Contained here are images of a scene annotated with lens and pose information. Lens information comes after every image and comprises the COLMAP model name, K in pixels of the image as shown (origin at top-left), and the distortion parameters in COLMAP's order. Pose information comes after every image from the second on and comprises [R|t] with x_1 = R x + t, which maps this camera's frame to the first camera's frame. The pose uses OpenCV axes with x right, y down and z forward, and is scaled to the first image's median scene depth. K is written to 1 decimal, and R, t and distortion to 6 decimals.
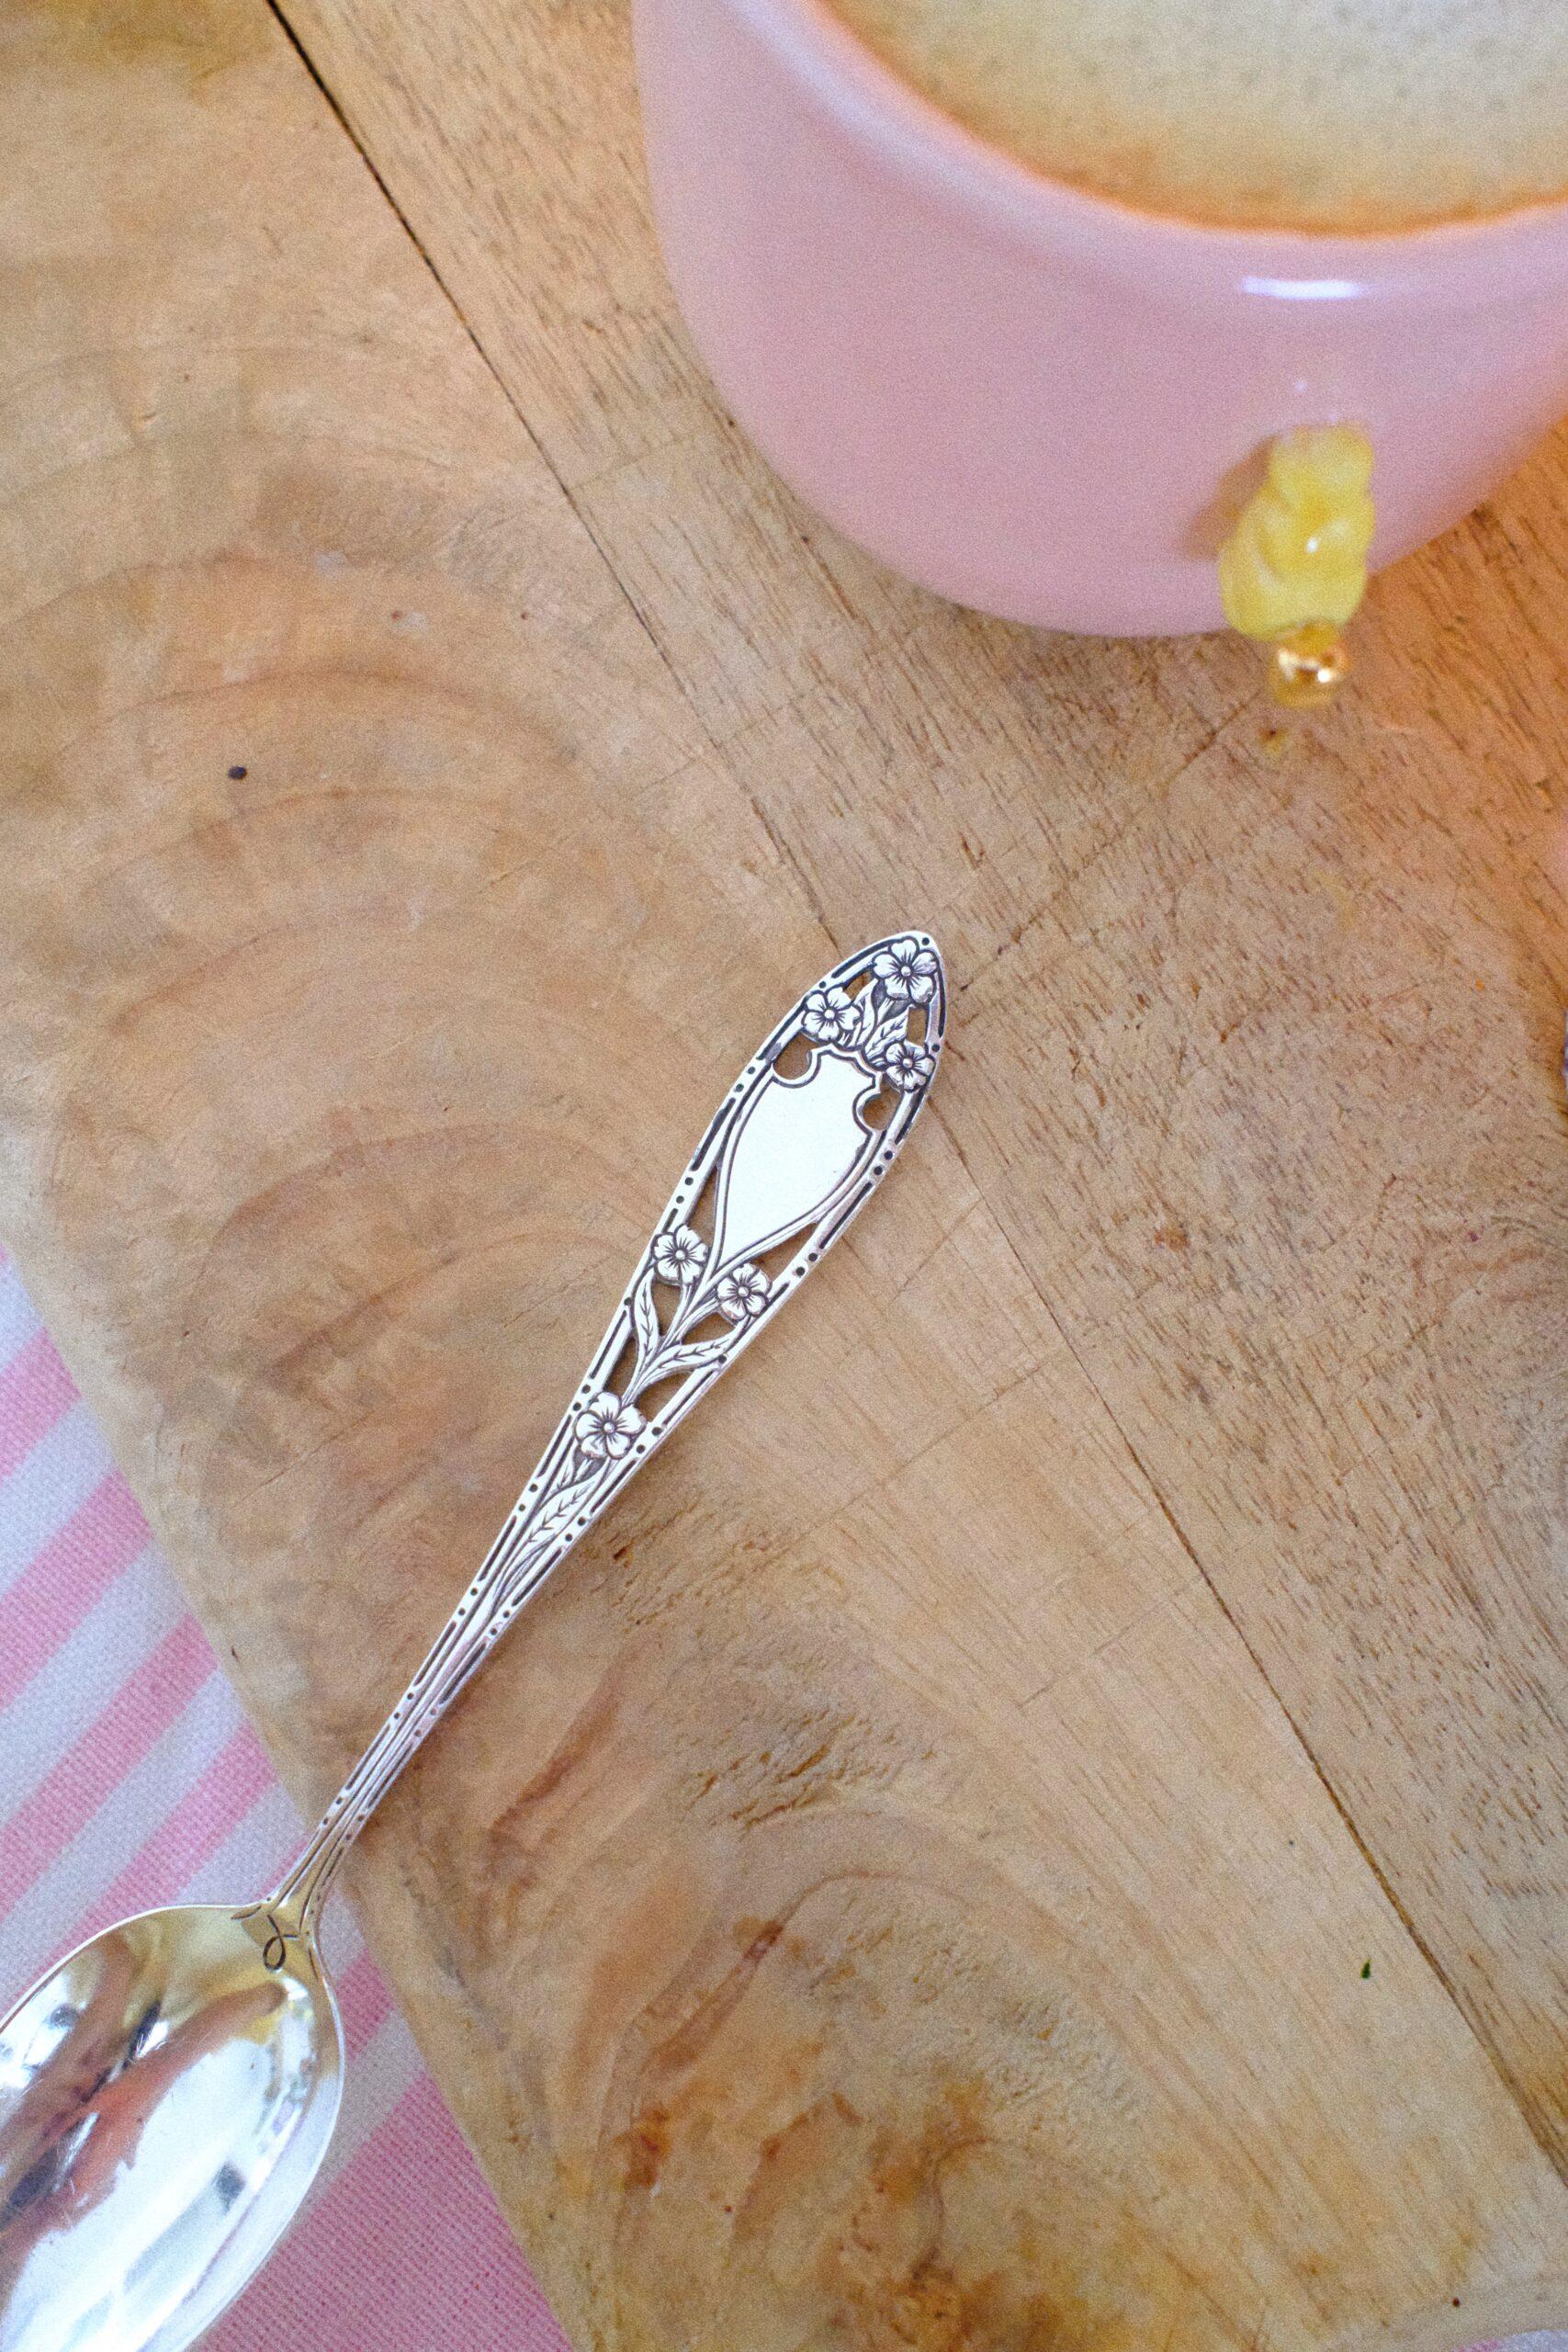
lens RADIAL K [[2434.3, 0, 784.0], [0, 2434.3, 1176.0], [0, 0, 1]] dist [-0.061034, 0.130196]
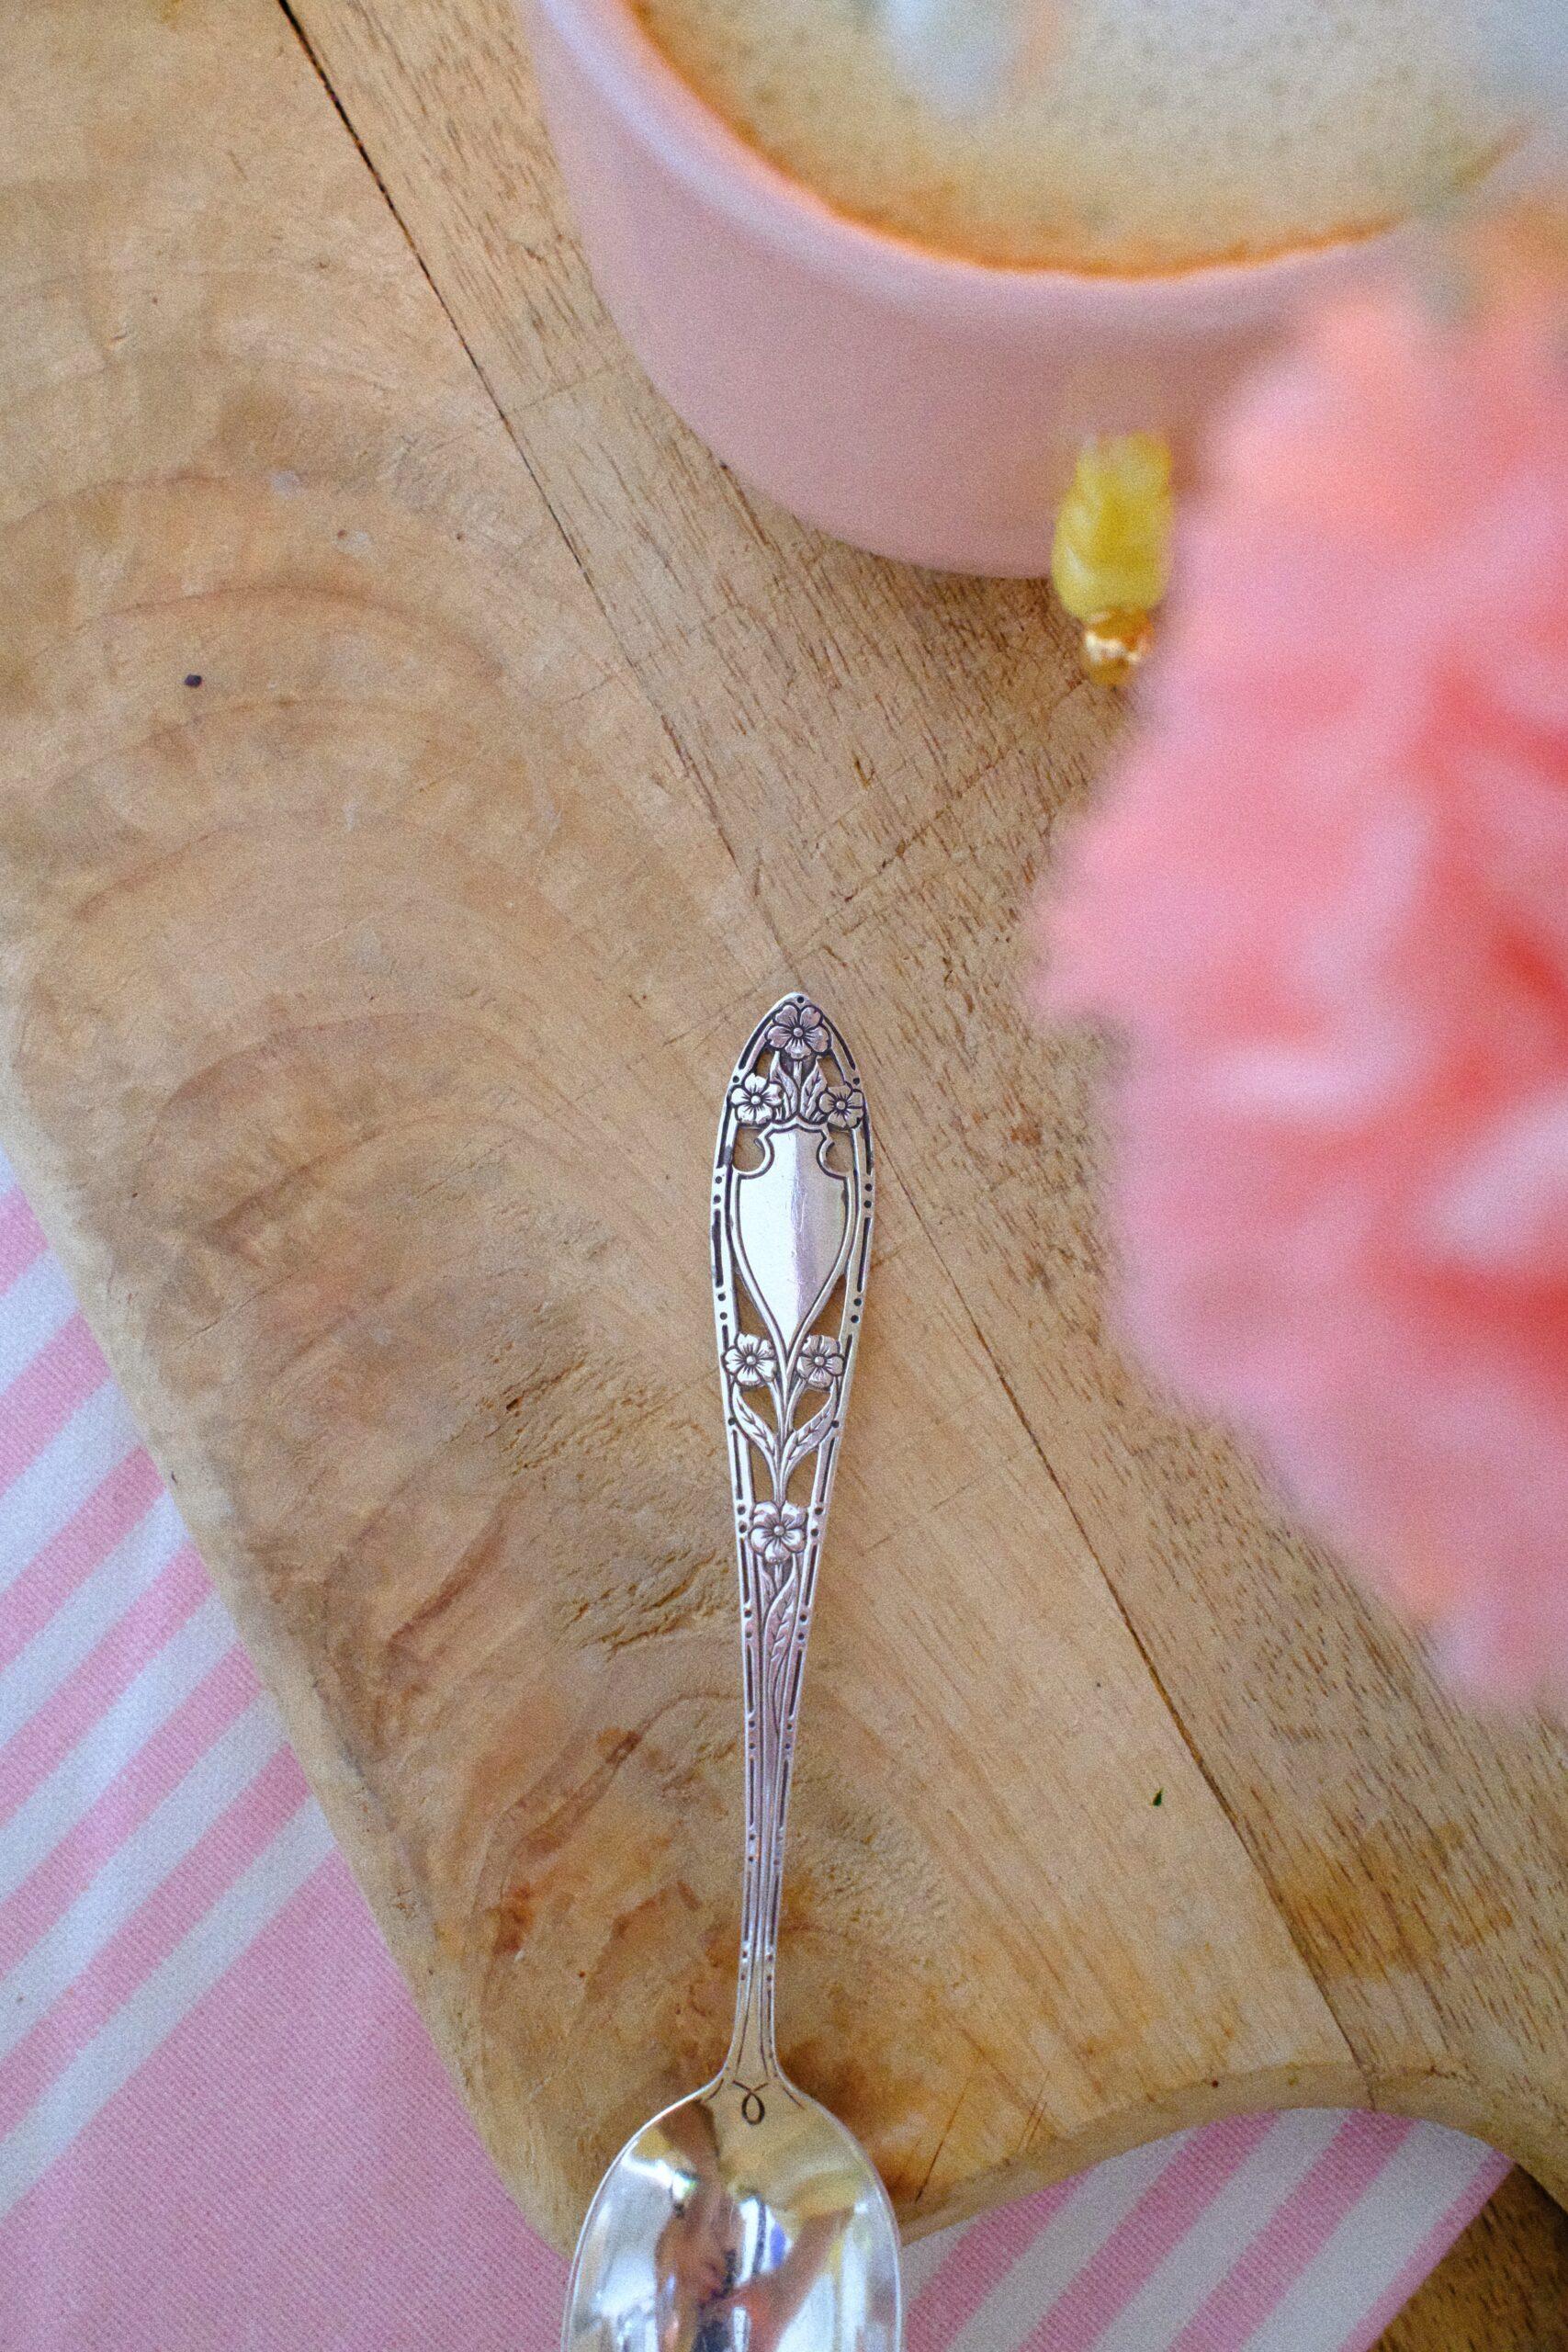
lens RADIAL K [[2434.3, 0, 784.0], [0, 2434.3, 1176.0], [0, 0, 1]] dist [-0.061034, 0.130196]
pose [[0.998179, 0.035047, -0.049091, 0.107195], [-0.030098, 0.994715, 0.098169, -0.062474], [0.052272, -0.096512, 0.993958, -0.098159]]
